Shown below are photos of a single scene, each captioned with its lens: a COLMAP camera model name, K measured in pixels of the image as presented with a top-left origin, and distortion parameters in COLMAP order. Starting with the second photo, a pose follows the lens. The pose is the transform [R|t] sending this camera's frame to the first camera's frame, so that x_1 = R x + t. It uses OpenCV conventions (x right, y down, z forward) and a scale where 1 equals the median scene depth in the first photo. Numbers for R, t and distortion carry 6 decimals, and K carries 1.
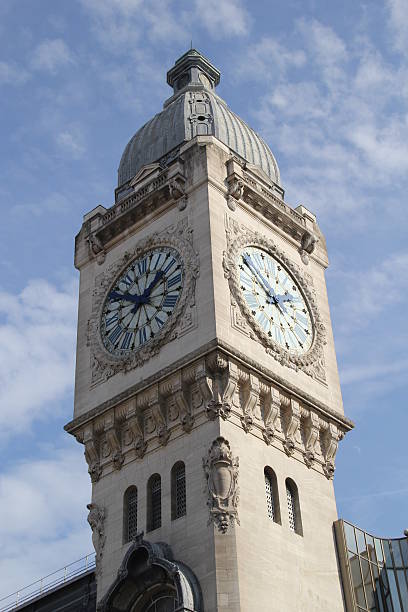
lens RADIAL K [[1072.1, 0, 204.0], [0, 1072.1, 306.0], [0, 0, 1]] dist [0.304834, 0.118385]
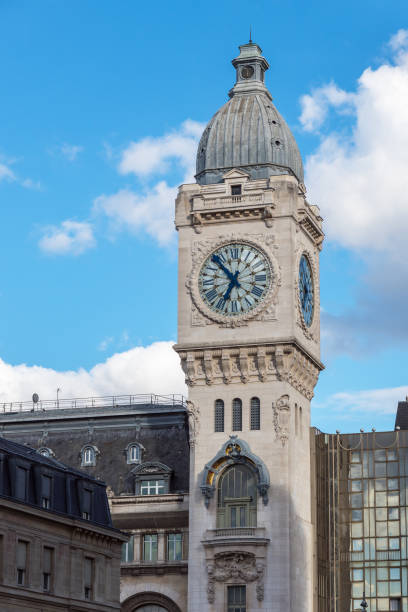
lens RADIAL K [[1593.2, 0, 204.0], [0, 1593.2, 306.0], [0, 0, 1]] dist [-0.027053, -0.794424]
pose [[0.906222, 0.157808, 0.392248, -1.063193], [-0.293750, 0.902256, 0.315665, -0.733765], [-0.304094, -0.401285, 0.864001, -1.096291]]
